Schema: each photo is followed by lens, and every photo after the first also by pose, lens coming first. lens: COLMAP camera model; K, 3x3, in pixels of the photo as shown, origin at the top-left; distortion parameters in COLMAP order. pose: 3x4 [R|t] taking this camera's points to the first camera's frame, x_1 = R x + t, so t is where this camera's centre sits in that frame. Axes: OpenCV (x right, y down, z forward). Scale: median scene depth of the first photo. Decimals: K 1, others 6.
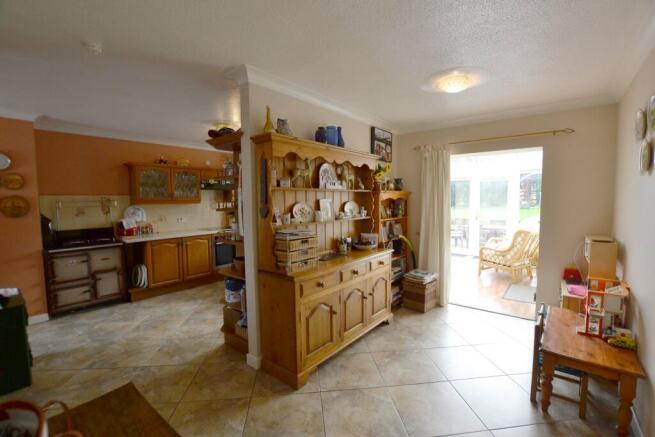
lens RADIAL K [[292.8, 0, 327.2], [0, 292.8, 219.0], [0, 0, 1]] dist [-0.027802, 0.001374]
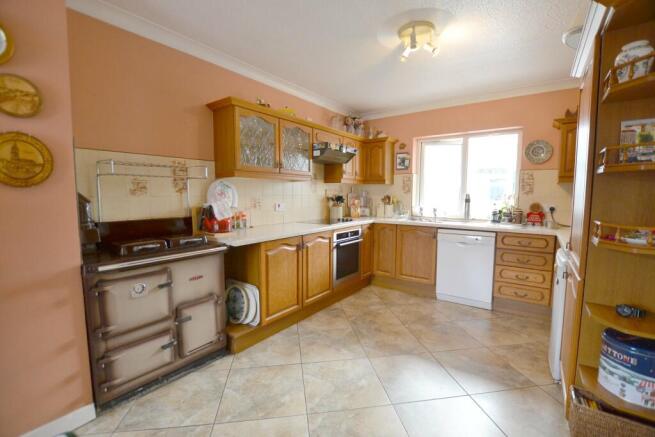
lens RADIAL K [[292.8, 0, 327.6], [0, 292.8, 218.8], [0, 0, 1]] dist [-0.027802, 0.001374]
pose [[0.998633, 0.007678, 0.051702, -0.563115], [-0.008484, 0.999846, 0.015393, 0.023654], [-0.051576, -0.015811, 0.998544, 0.473175]]
